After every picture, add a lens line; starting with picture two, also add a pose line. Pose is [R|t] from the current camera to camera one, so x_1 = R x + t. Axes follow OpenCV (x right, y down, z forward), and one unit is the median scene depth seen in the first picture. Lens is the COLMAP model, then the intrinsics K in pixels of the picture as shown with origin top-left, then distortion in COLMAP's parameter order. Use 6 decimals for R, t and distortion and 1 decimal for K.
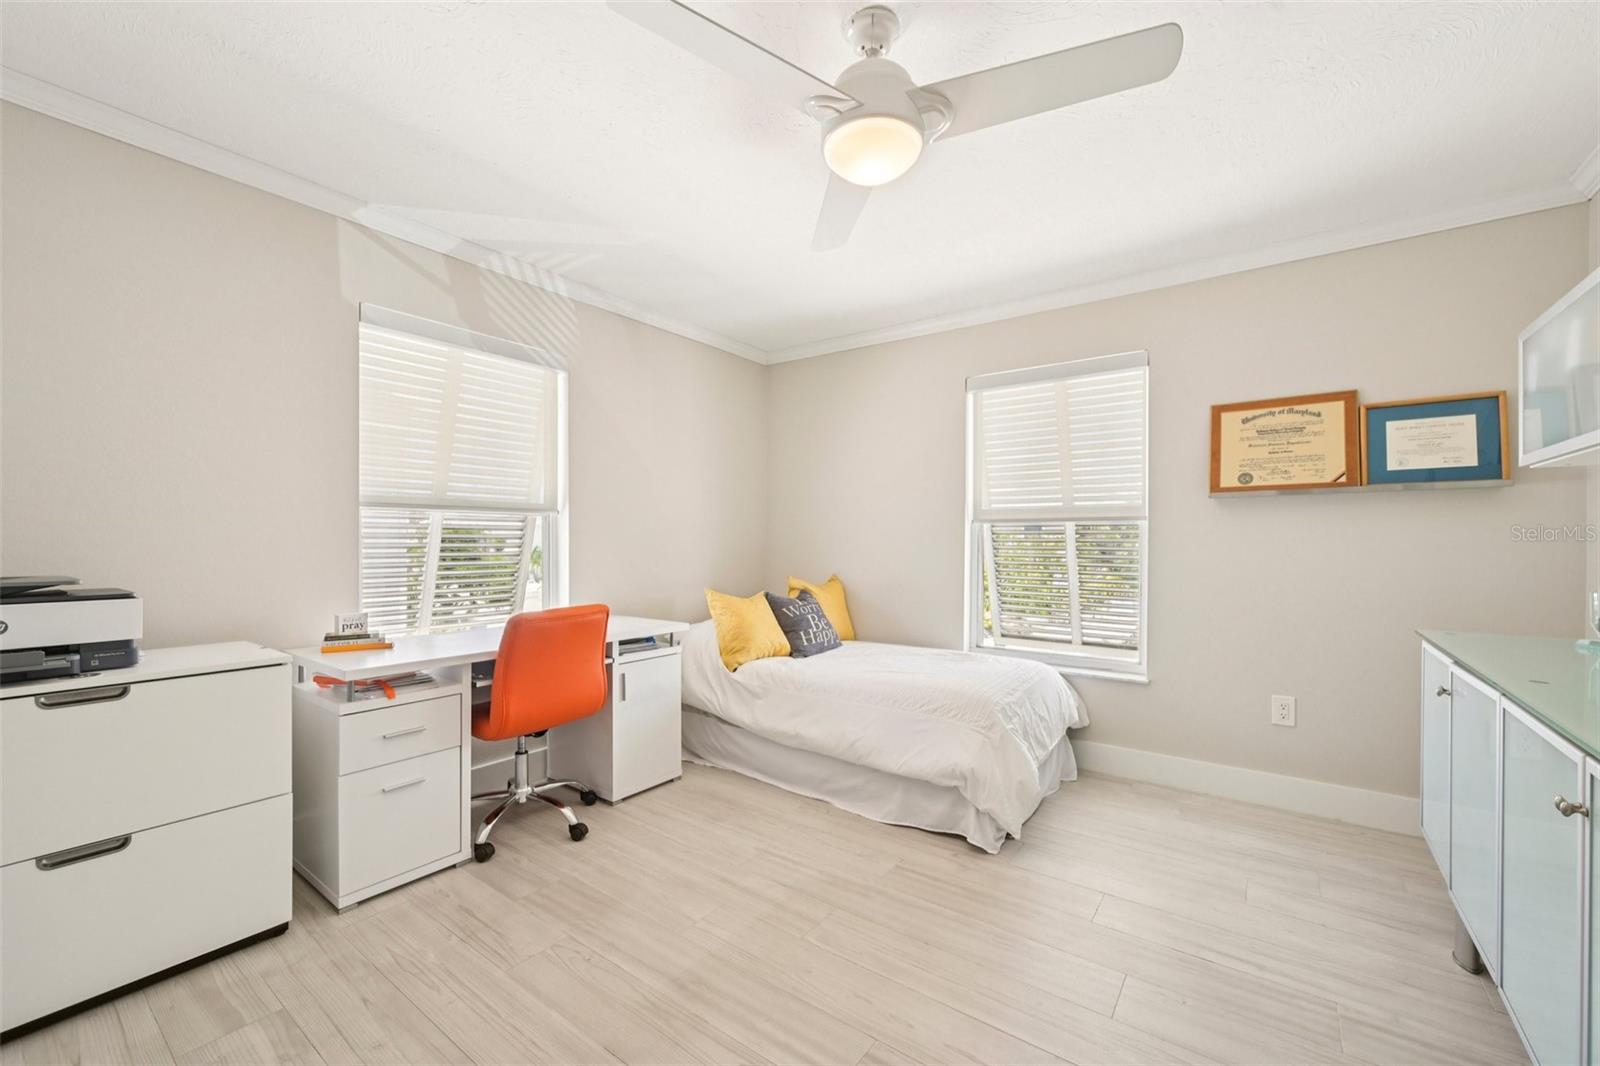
lens RADIAL K [[630.0, 0, 803.4], [0, 630.0, 540.4], [0, 0, 1]] dist [-0.001207, 0.000404]
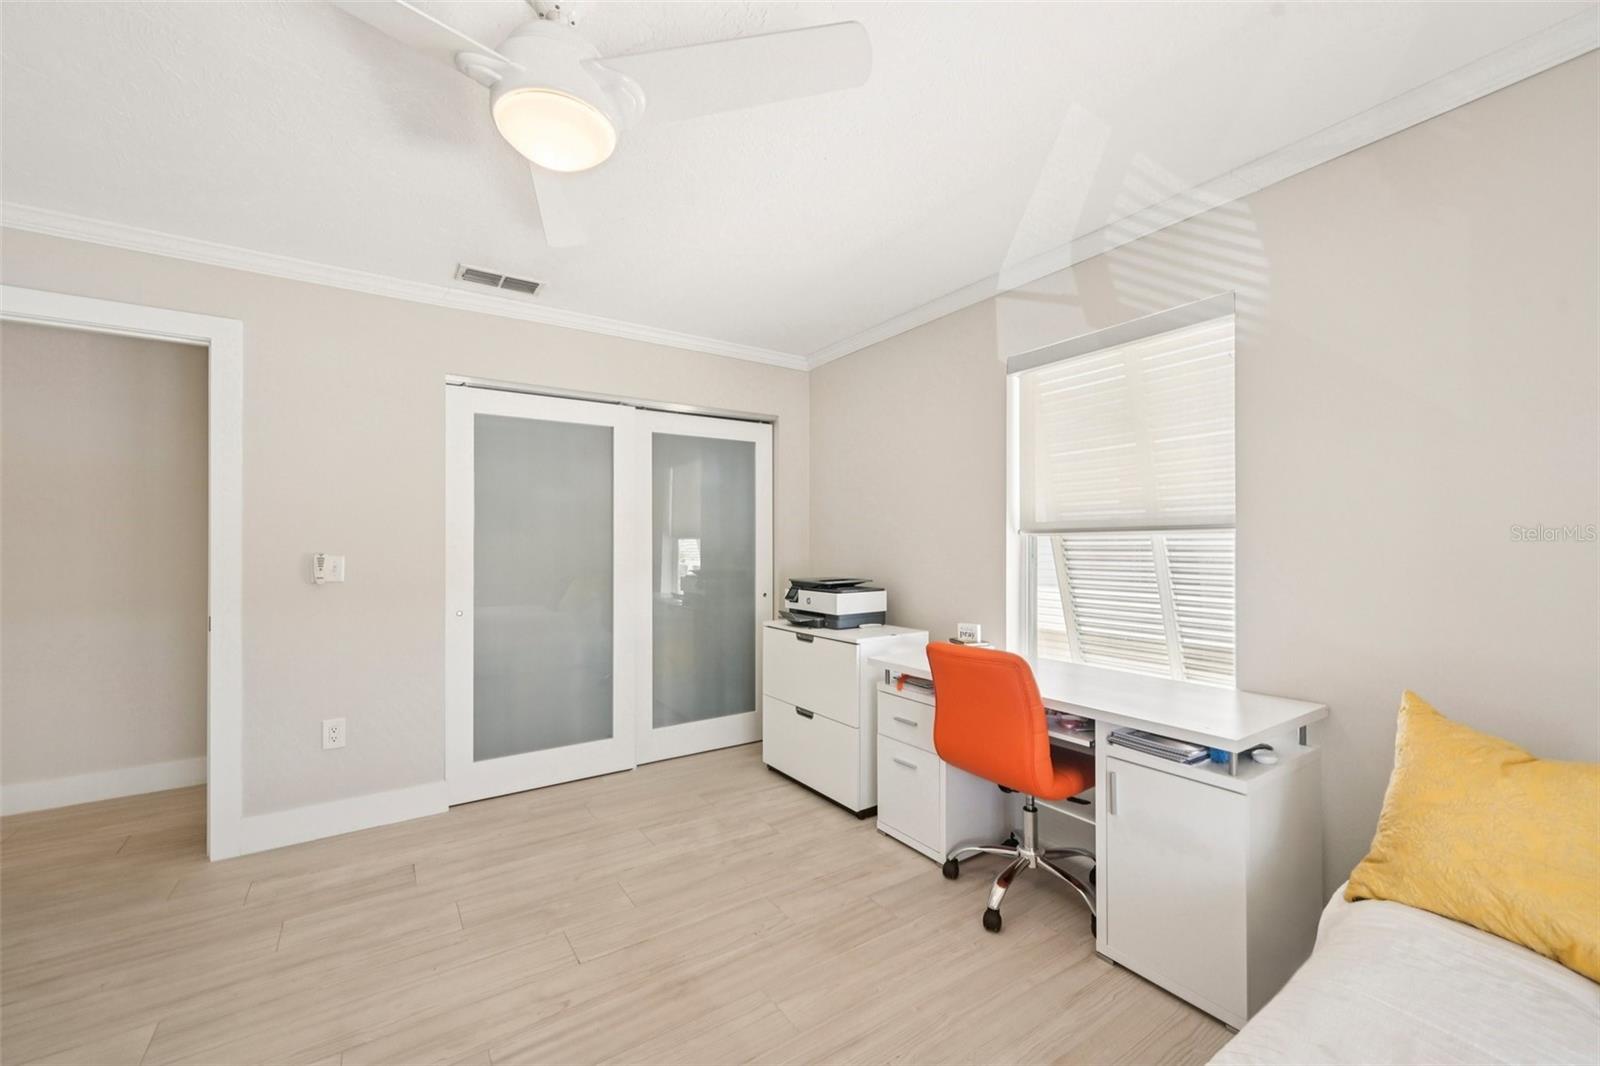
lens RADIAL K [[630.0, 0, 803.4], [0, 630.0, 540.4], [0, 0, 1]] dist [-0.001207, 0.000404]
pose [[-0.329681, -0.007314, -0.944064, 0.481118], [0.006212, 0.999932, -0.009916, -0.032469], [0.944072, -0.009134, -0.329613, 0.963871]]
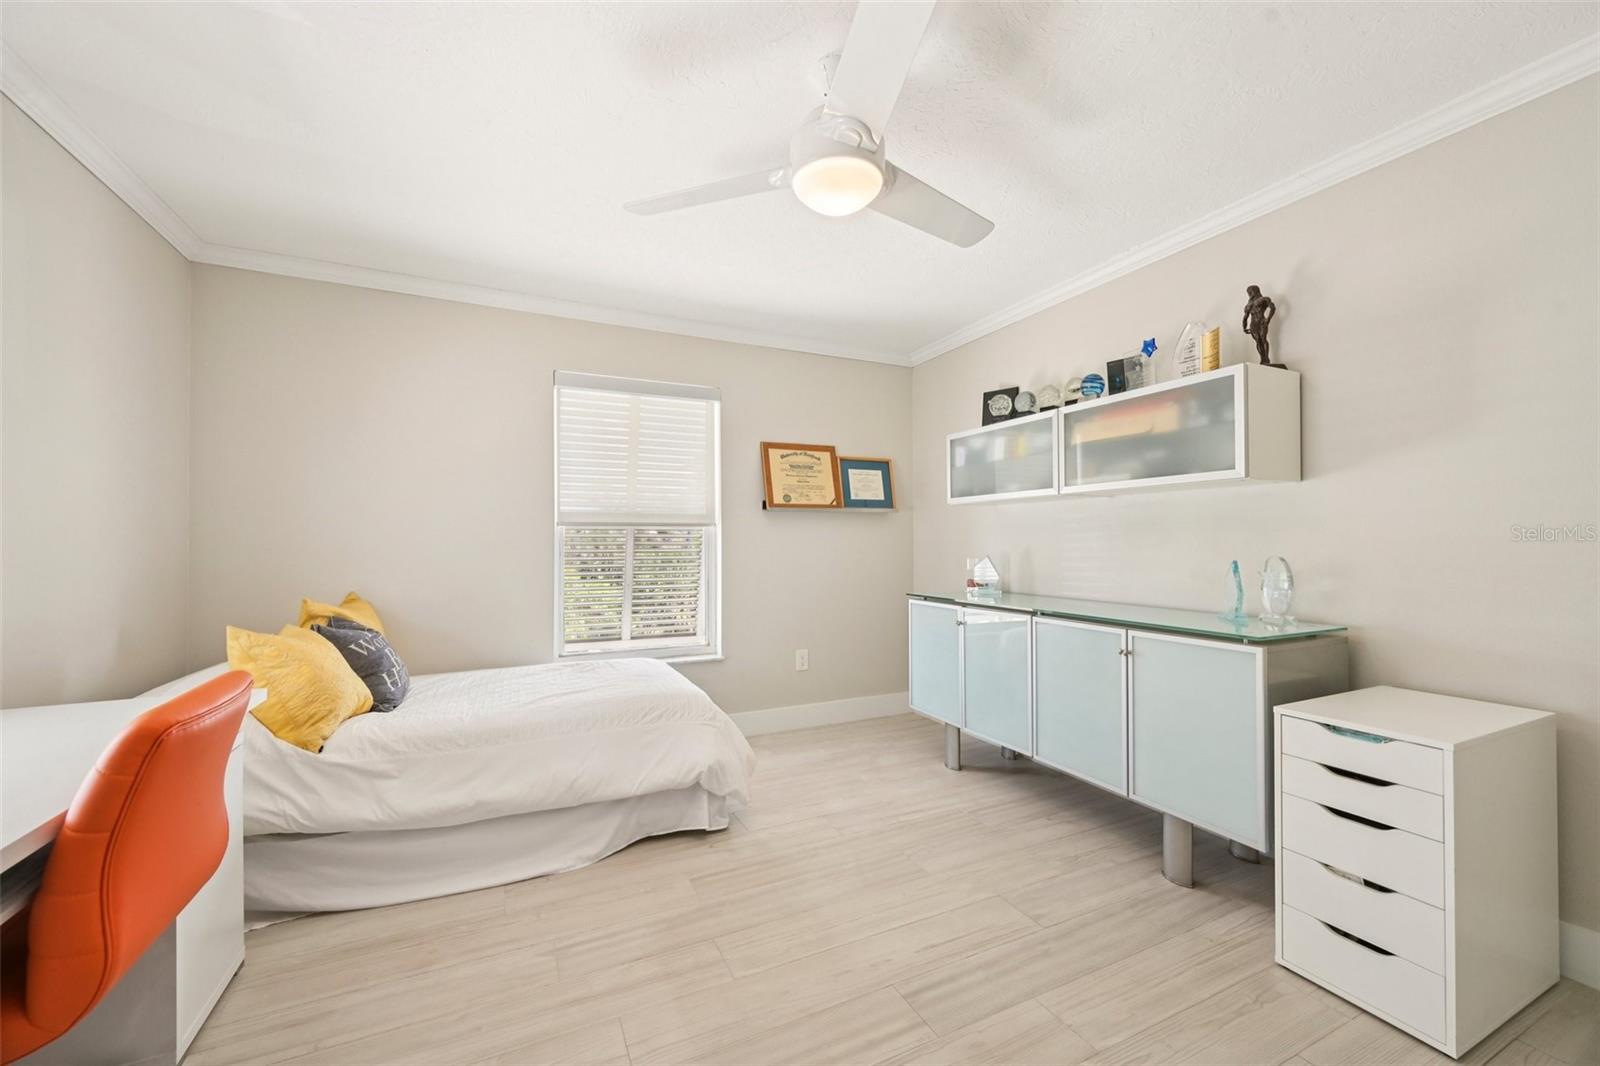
lens RADIAL K [[624.8, 0, 793.1], [0, 624.8, 537.8], [0, 0, 1]] dist [0.000911, 0.000470]
pose [[0.482510, 0.003028, 0.875885, -0.526166], [0.004933, 0.999969, -0.006175, -0.002216], [-0.875877, 0.007301, 0.482480, 0.335019]]
